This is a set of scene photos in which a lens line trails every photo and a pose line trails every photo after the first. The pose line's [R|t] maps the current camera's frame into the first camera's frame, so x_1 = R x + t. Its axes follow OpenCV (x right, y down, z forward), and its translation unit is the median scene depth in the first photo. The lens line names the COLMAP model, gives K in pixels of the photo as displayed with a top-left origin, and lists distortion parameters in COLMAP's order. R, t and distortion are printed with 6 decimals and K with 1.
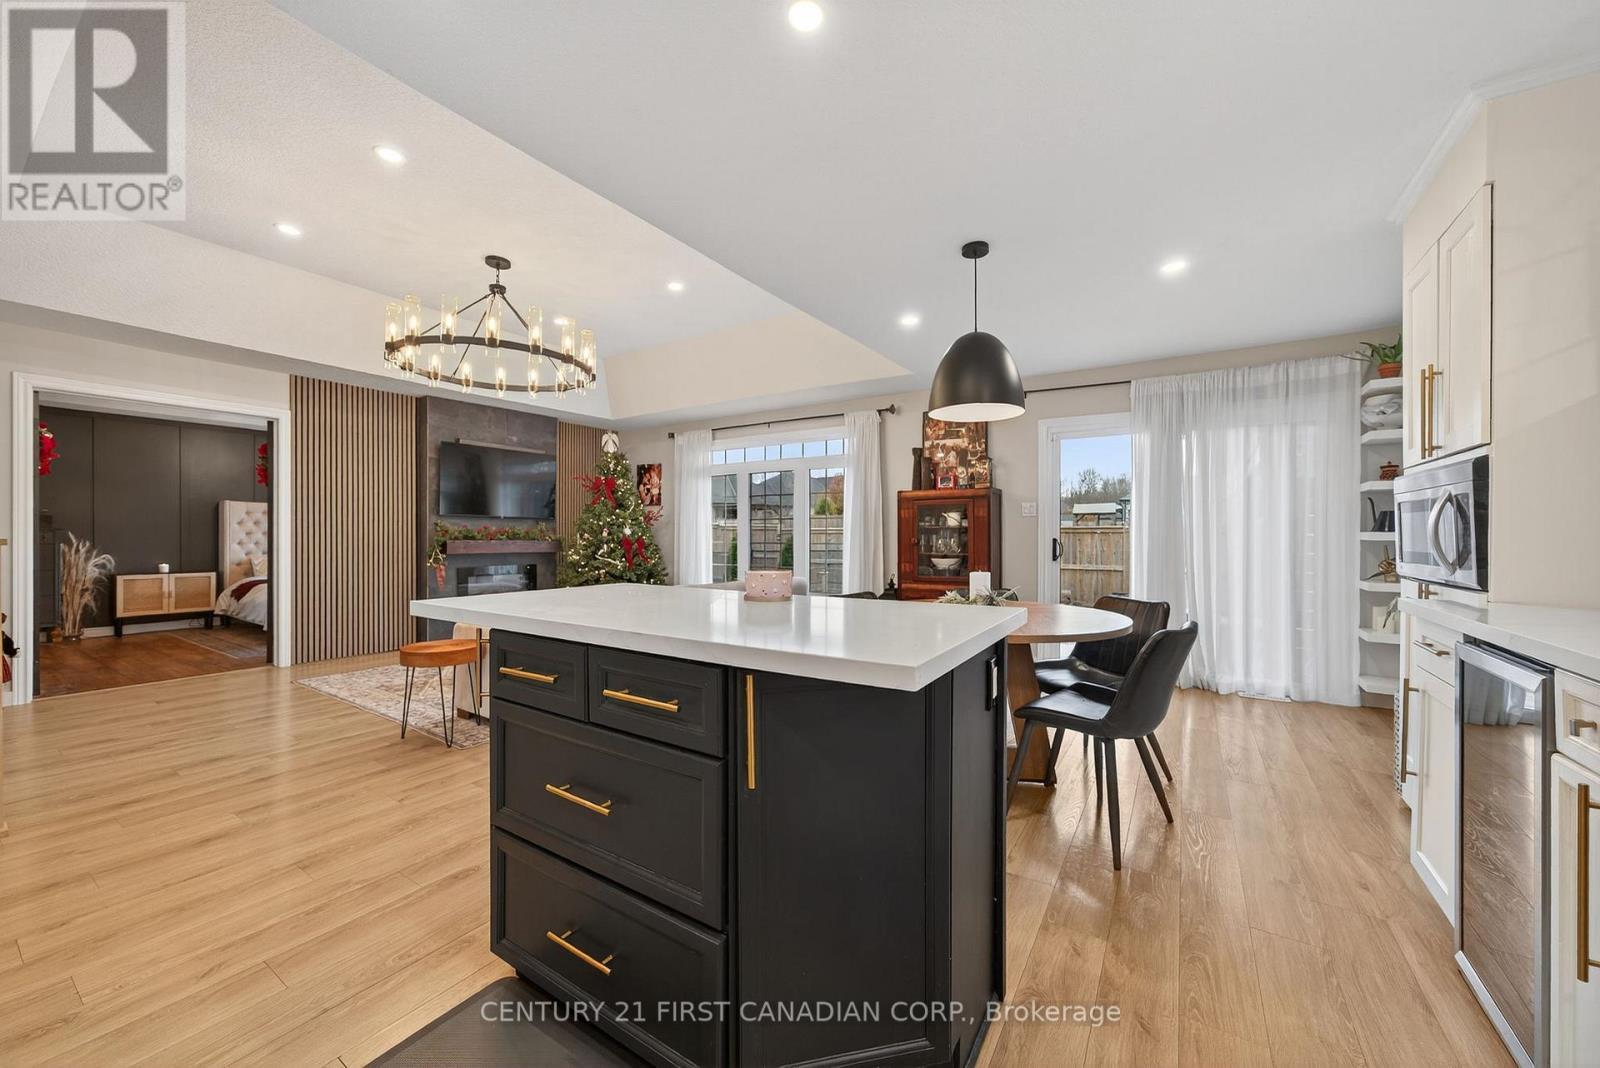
lens RADIAL K [[615.6, 0, 800.0], [0, 615.6, 534.0], [0, 0, 1]] dist [-0.023144, 0.013920]
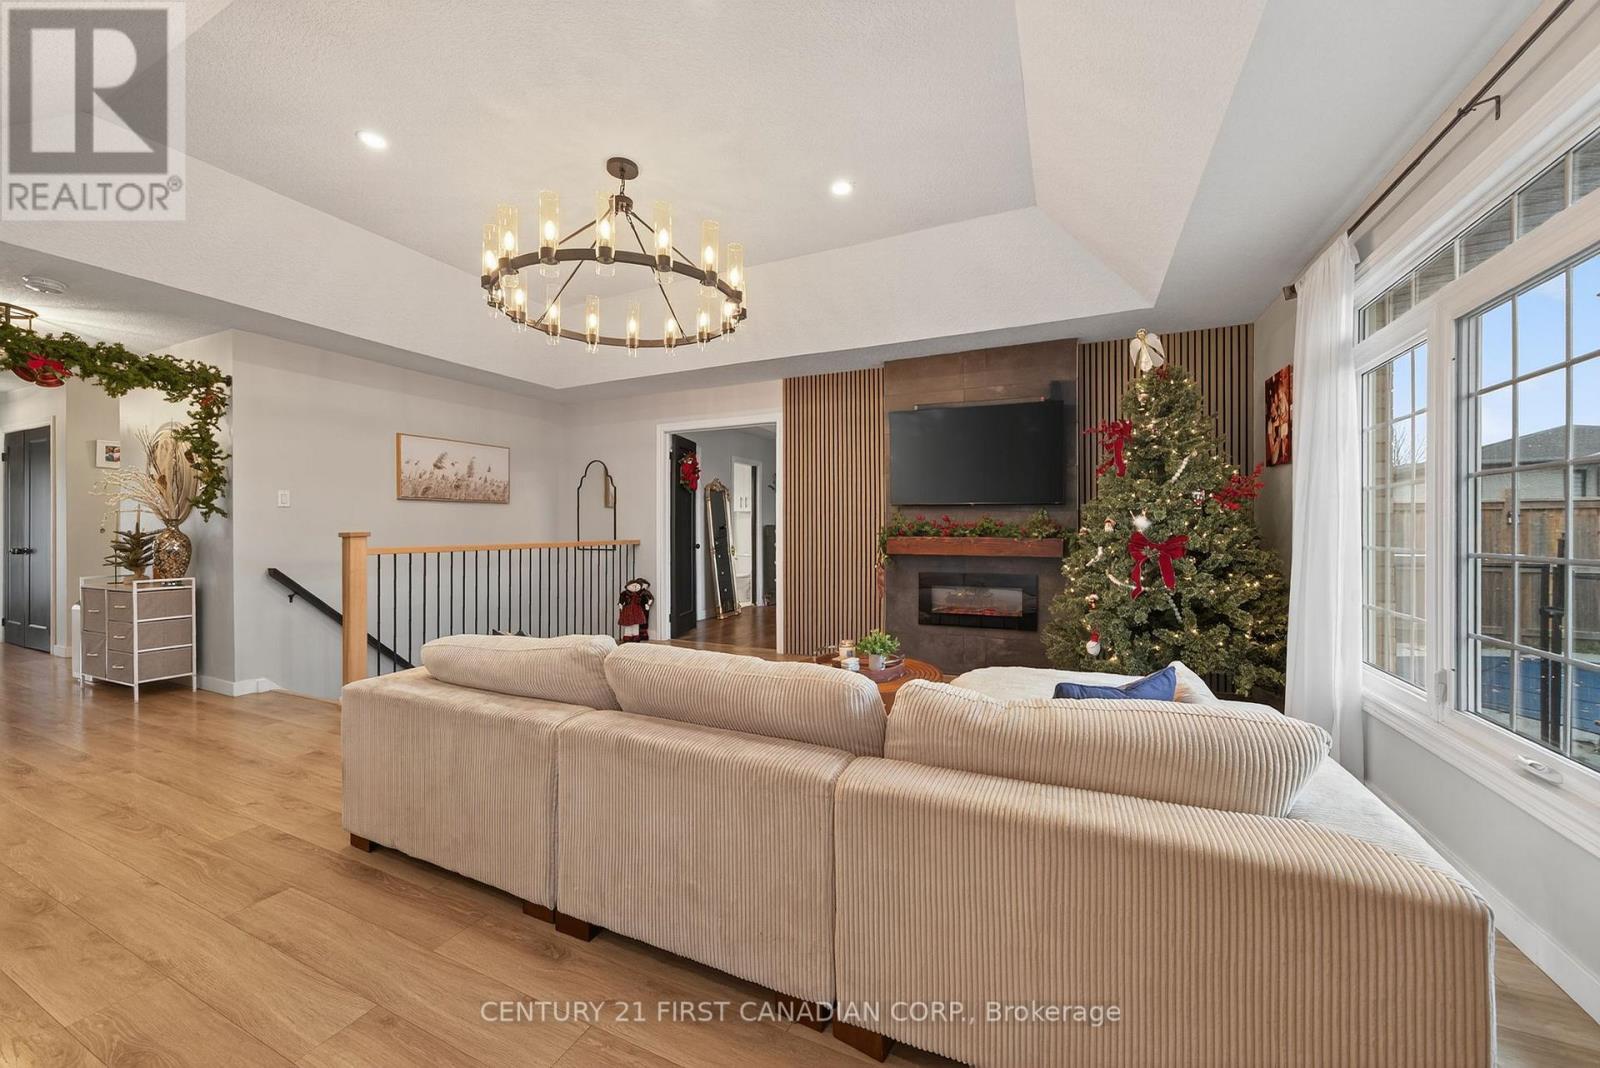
lens RADIAL K [[604.3, 0, 796.5], [0, 604.3, 521.8], [0, 0, 1]] dist [-0.019465, 0.017480]
pose [[0.136009, -0.010902, -0.990648, 0.160095], [-0.000145, 0.999939, -0.011024, 0.000707], [0.990708, 0.001643, 0.135999, 0.666679]]
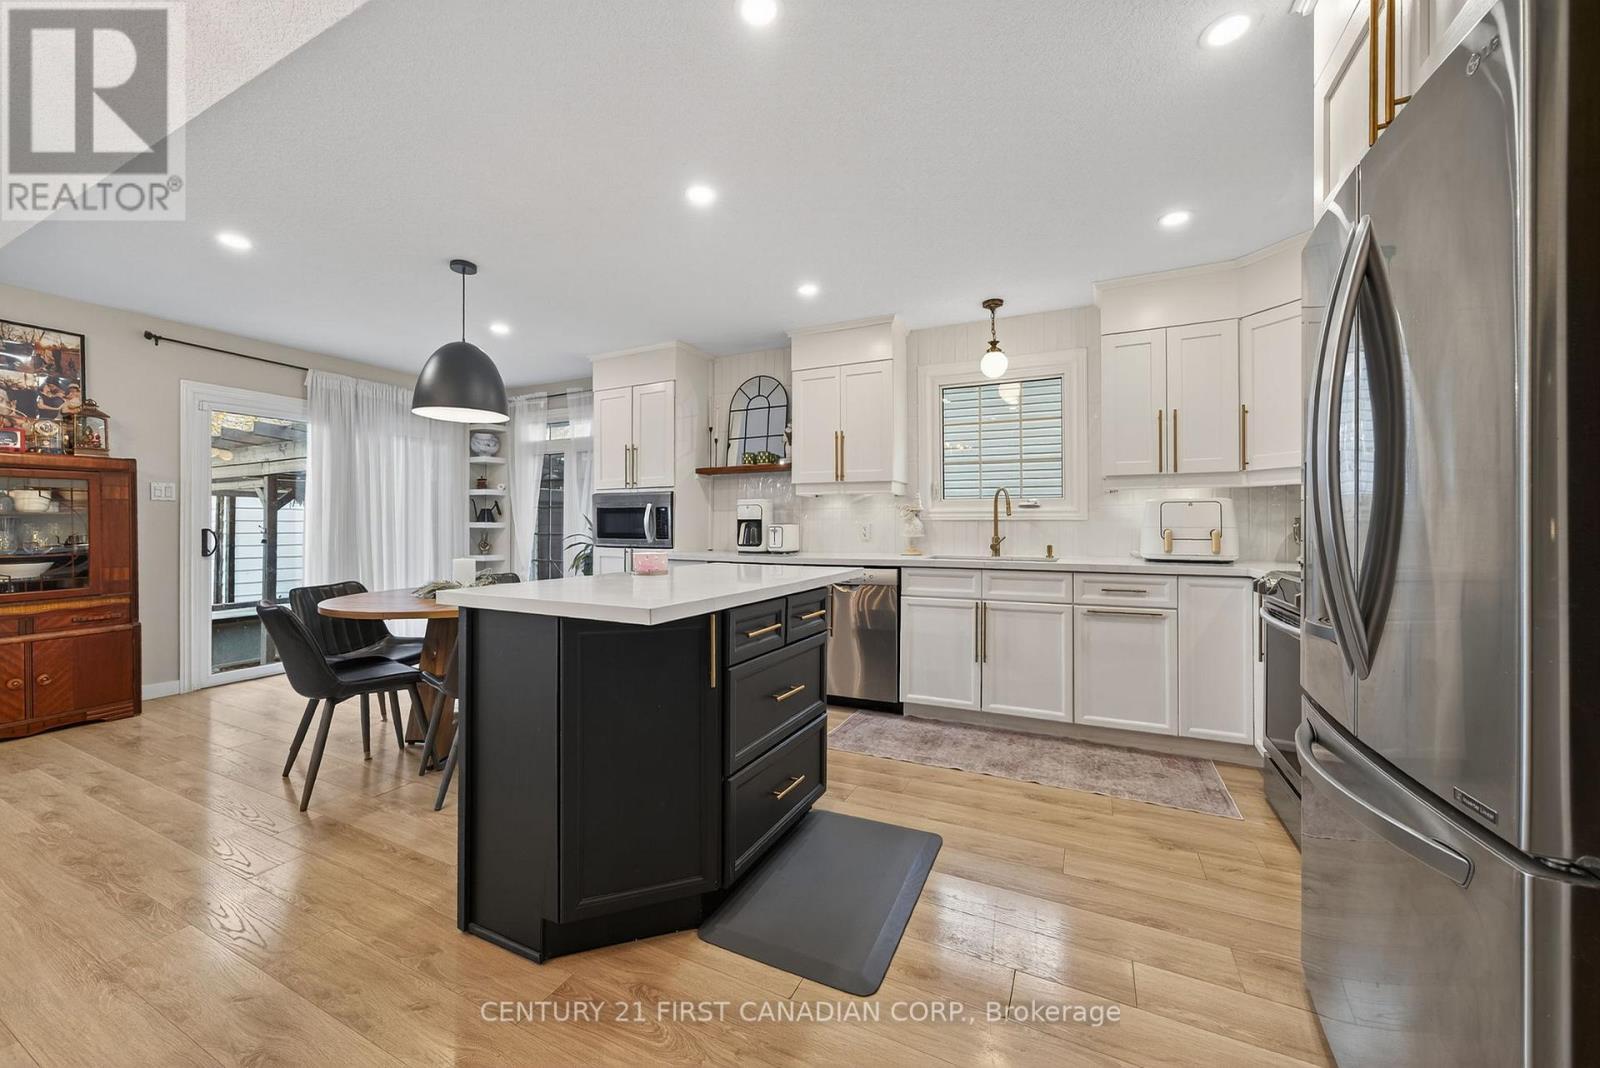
lens RADIAL K [[604.3, 0, 796.5], [0, 604.3, 521.8], [0, 0, 1]] dist [-0.019465, 0.017480]
pose [[-0.116685, 0.003502, 0.993163, -0.365195], [-0.001003, 0.999993, -0.003644, 0.000049], [-0.993168, -0.001421, -0.116680, 0.222226]]
